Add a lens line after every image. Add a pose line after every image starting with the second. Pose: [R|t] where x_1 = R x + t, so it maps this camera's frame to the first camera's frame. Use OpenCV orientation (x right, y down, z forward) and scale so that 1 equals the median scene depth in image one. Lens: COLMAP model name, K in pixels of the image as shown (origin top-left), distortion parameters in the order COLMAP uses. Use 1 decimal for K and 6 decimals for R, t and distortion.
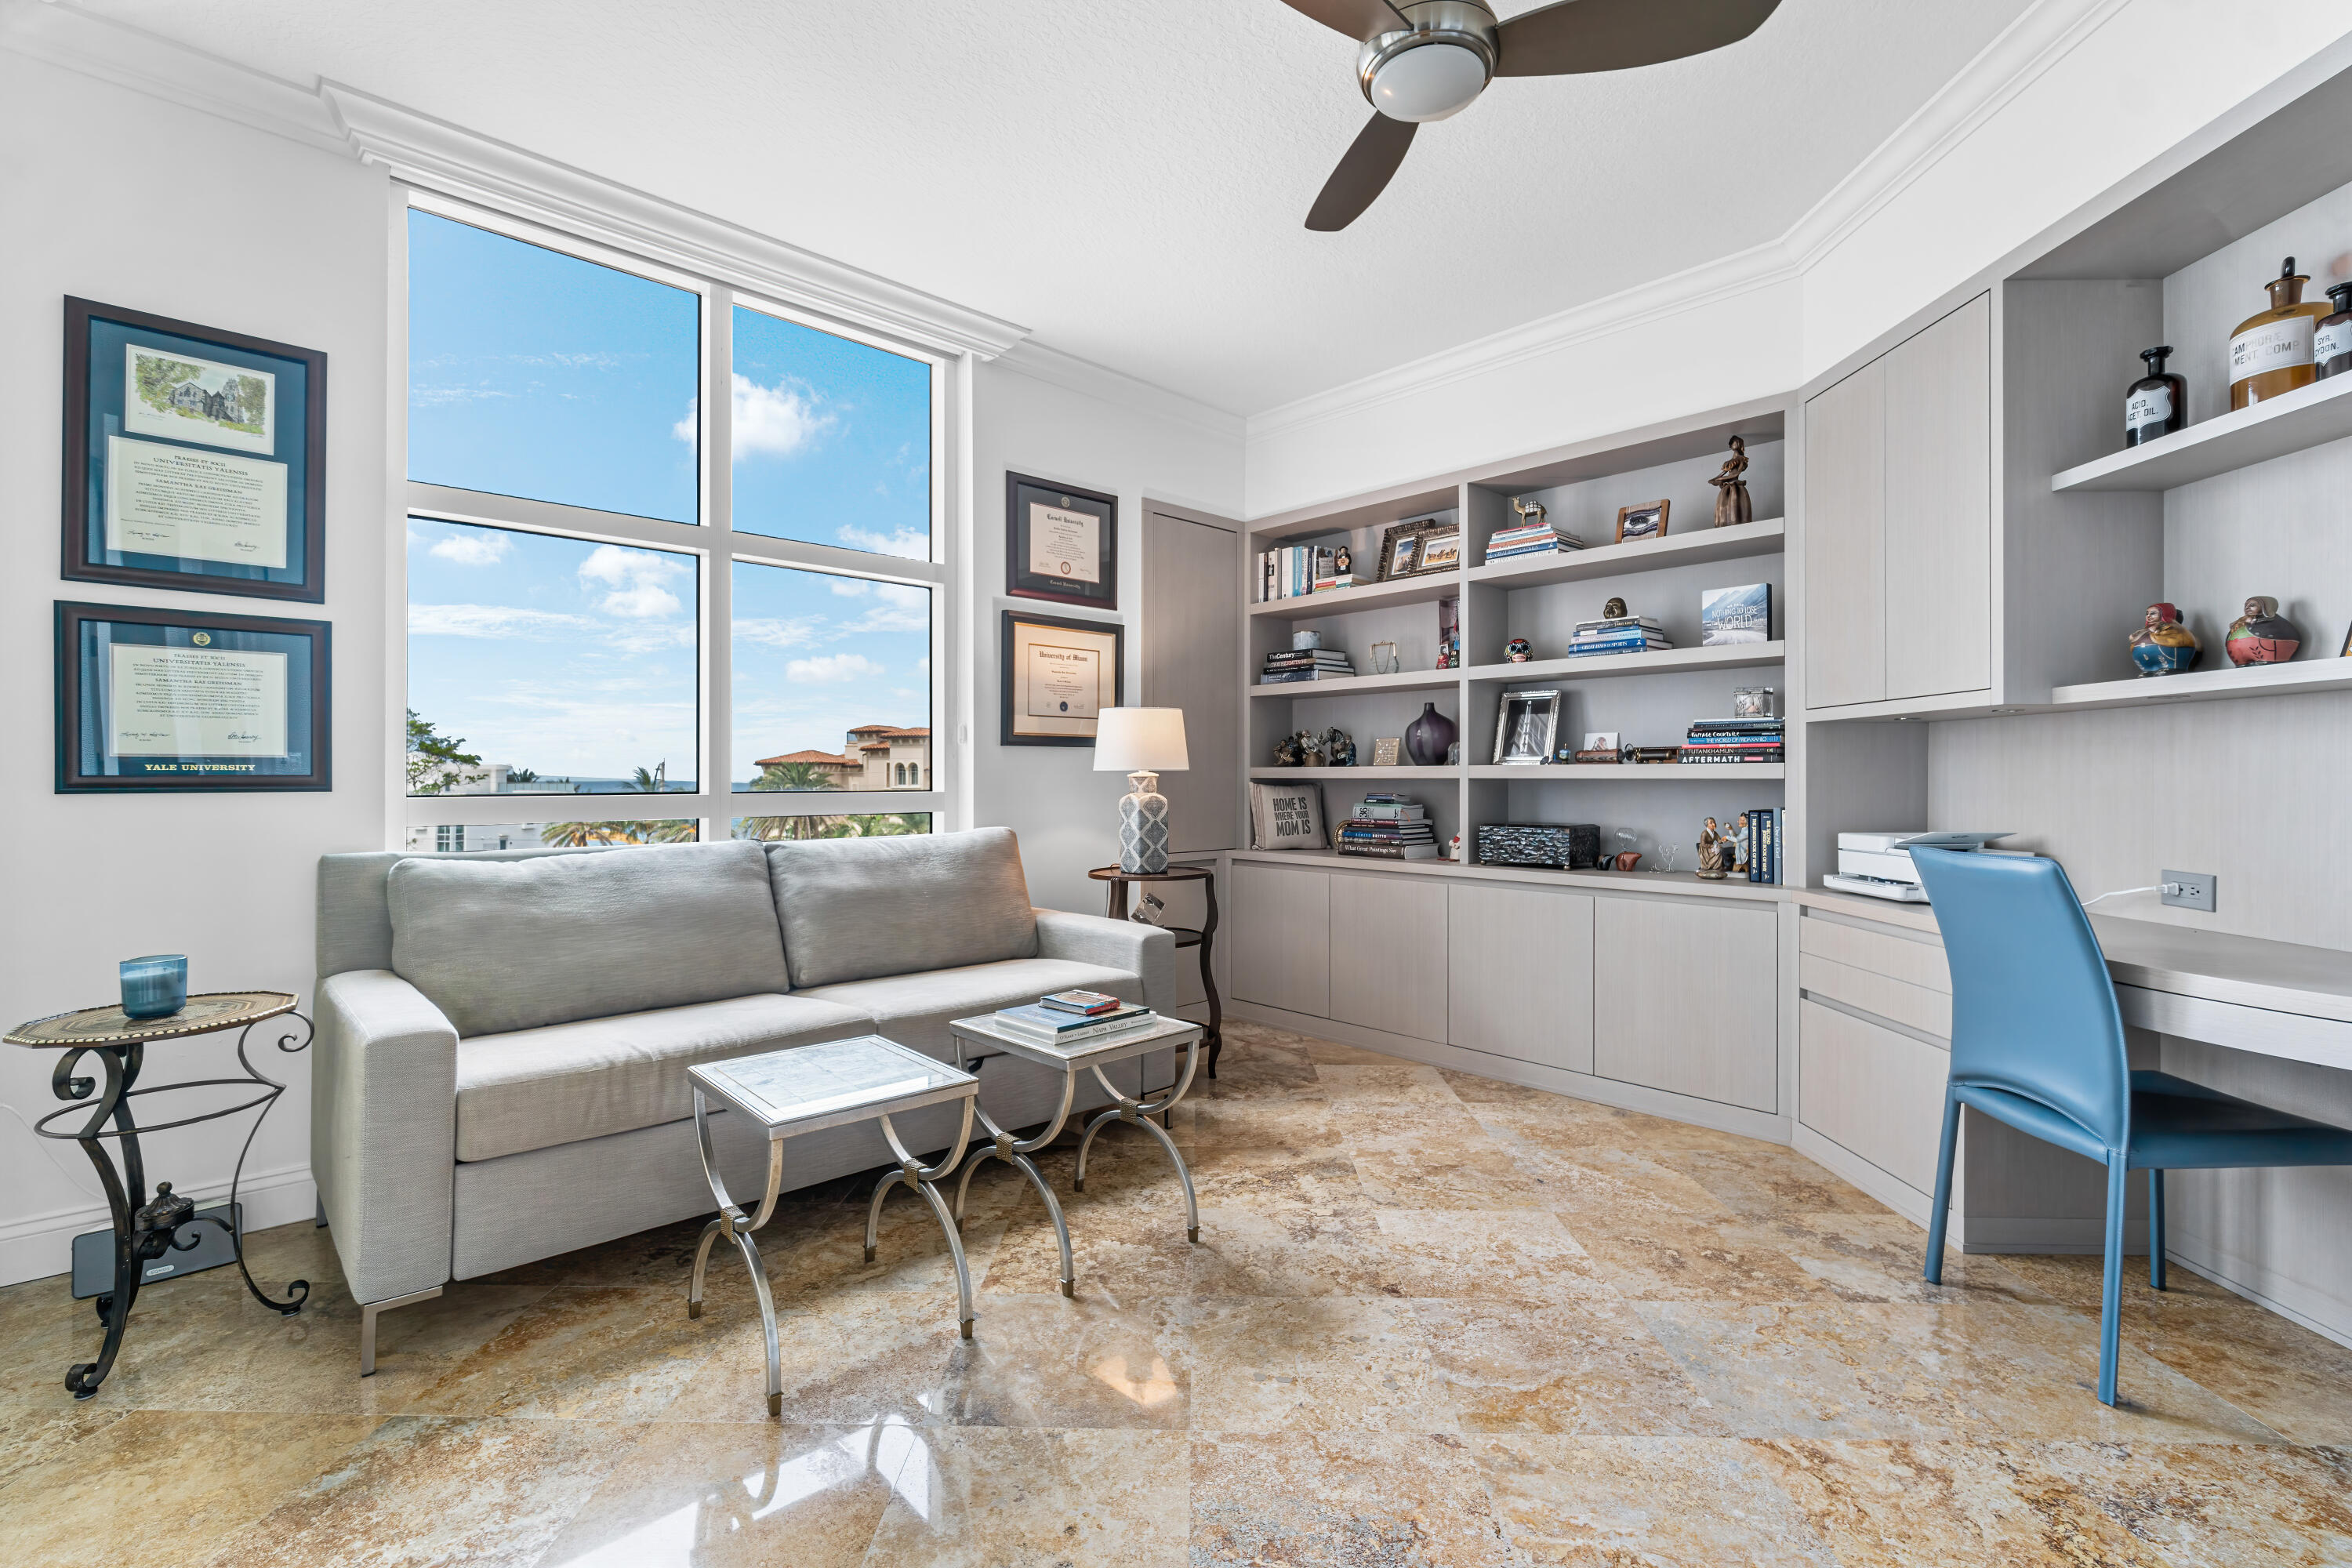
lens RADIAL K [[1034.8, 0, 1167.0], [0, 1034.8, 771.4], [0, 0, 1]] dist [0.001099, 0.000839]
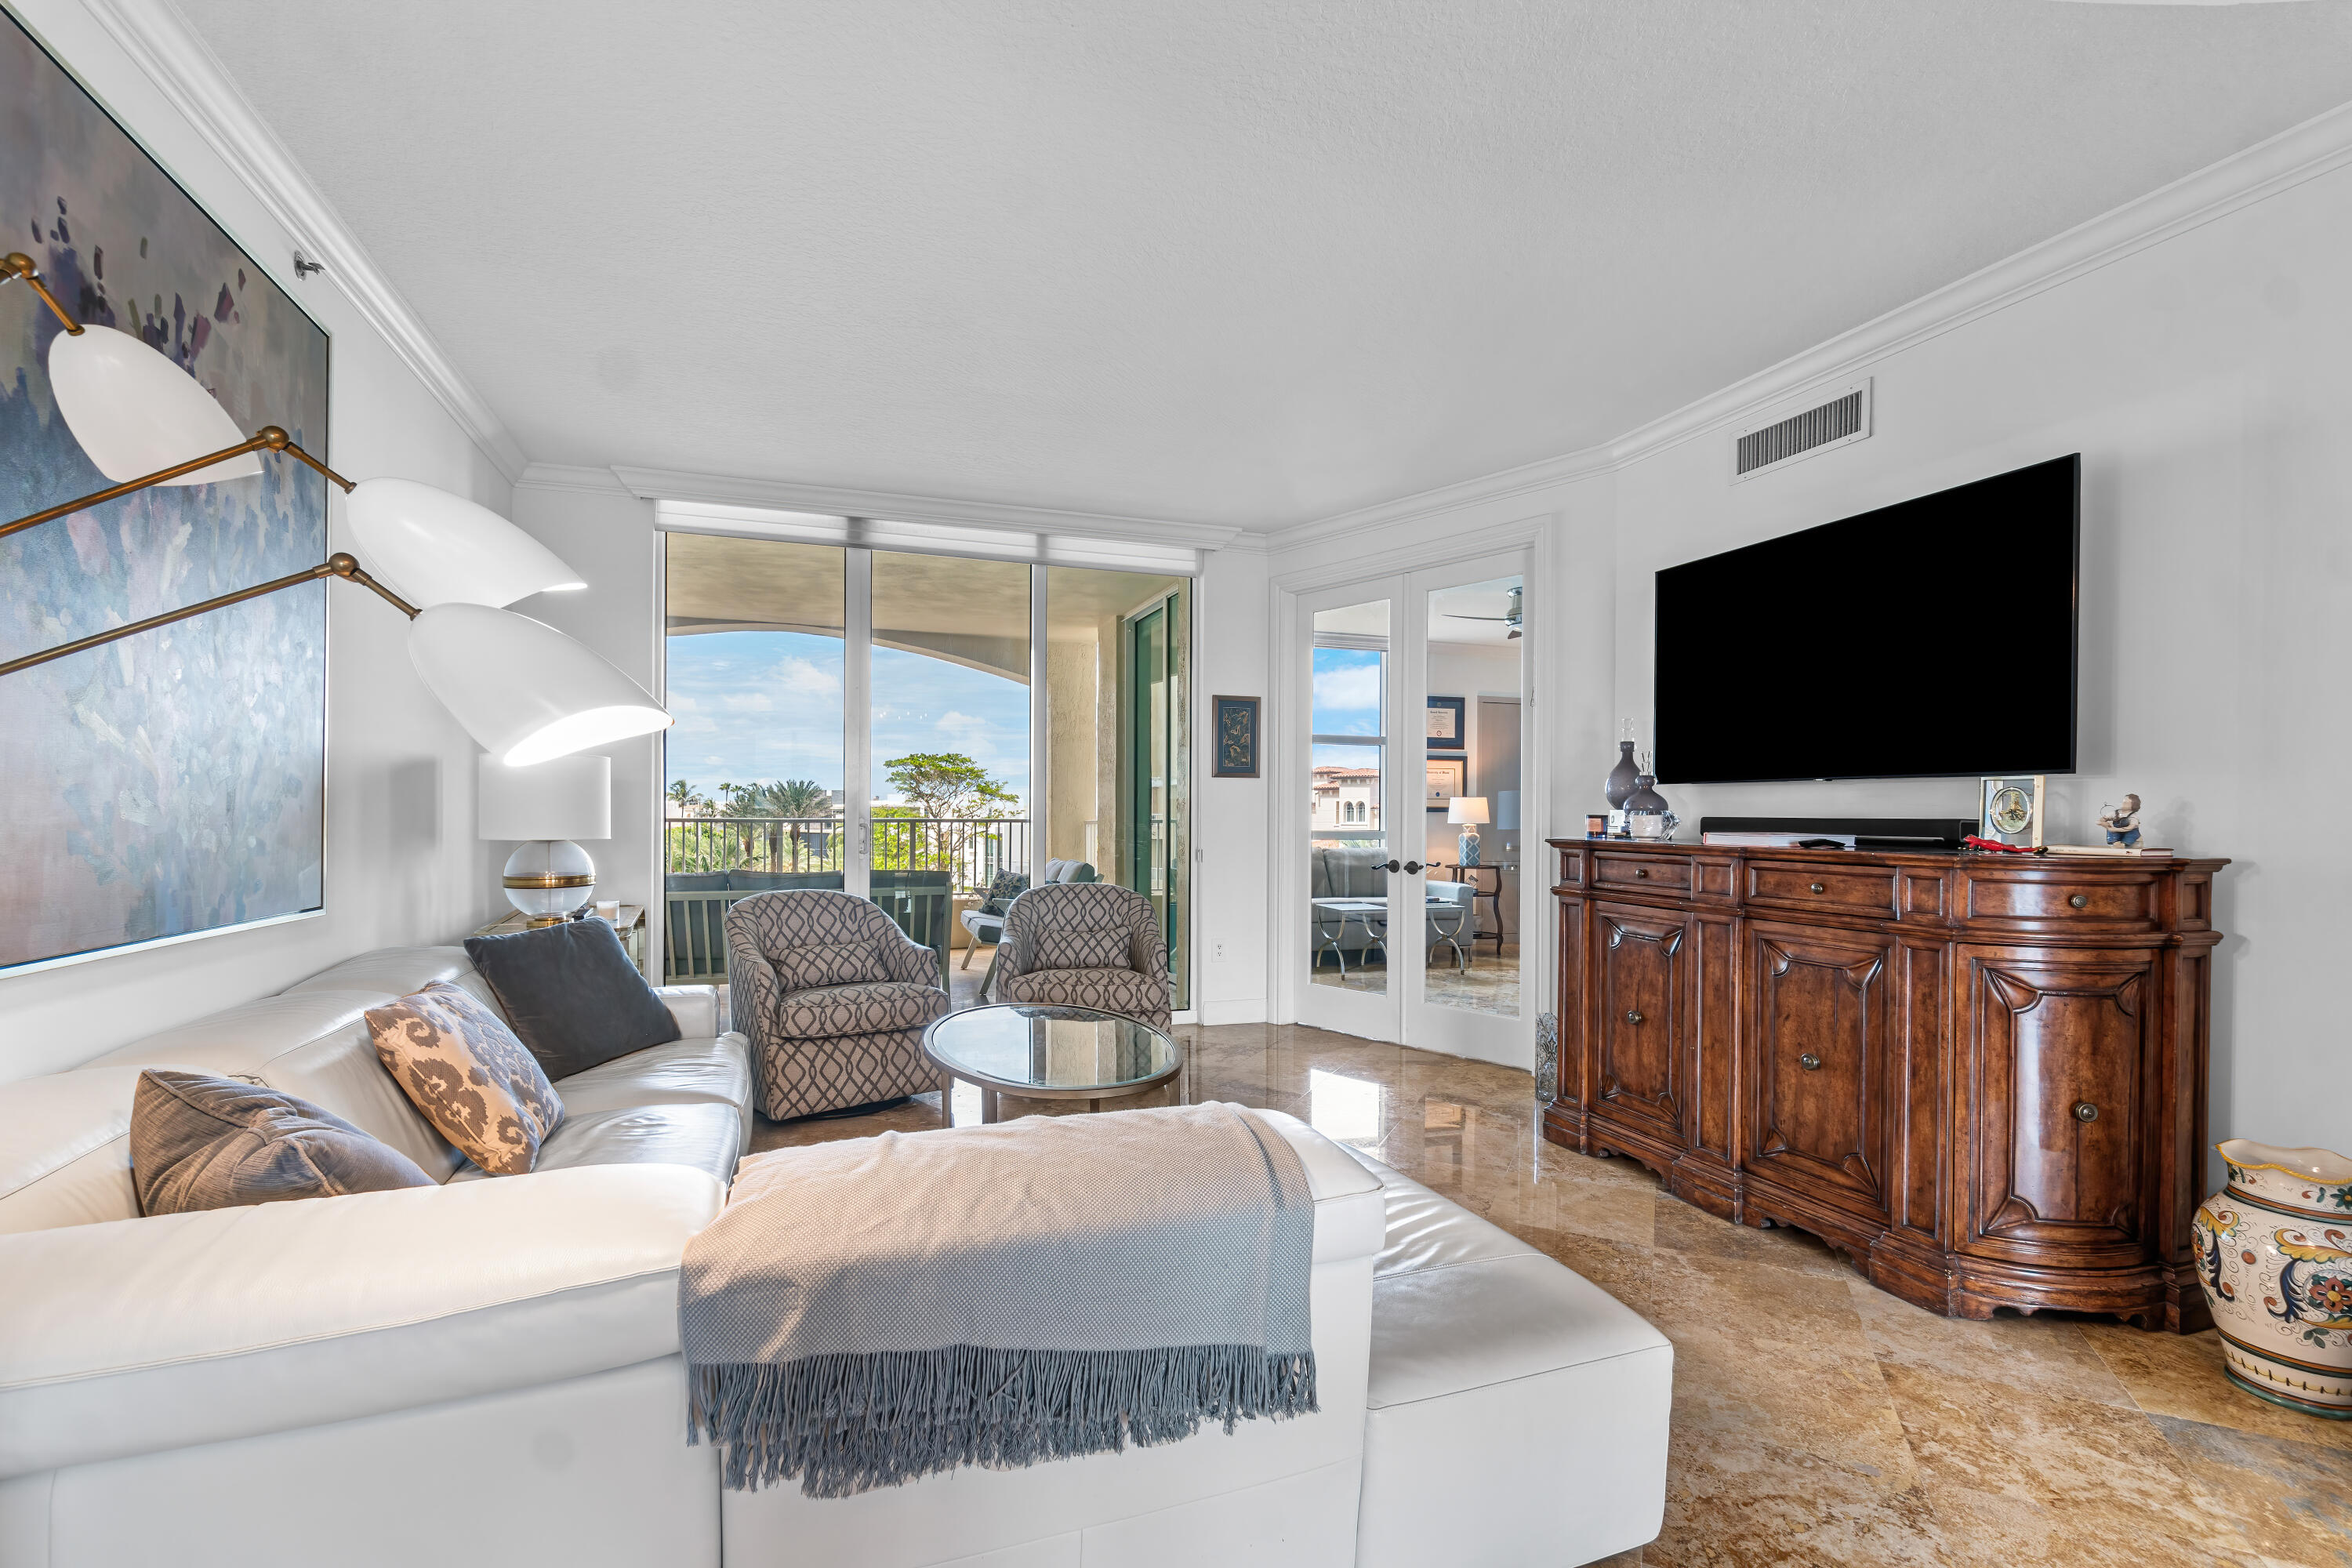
lens RADIAL K [[1034.8, 0, 1165.2], [0, 1034.8, 809.8], [0, 0, 1]] dist [0.001099, 0.000839]
pose [[0.910574, 0.004985, -0.413317, 0.290200], [-0.004321, 0.999987, 0.002541, -0.031276], [0.413325, -0.000528, 0.910584, -1.300068]]
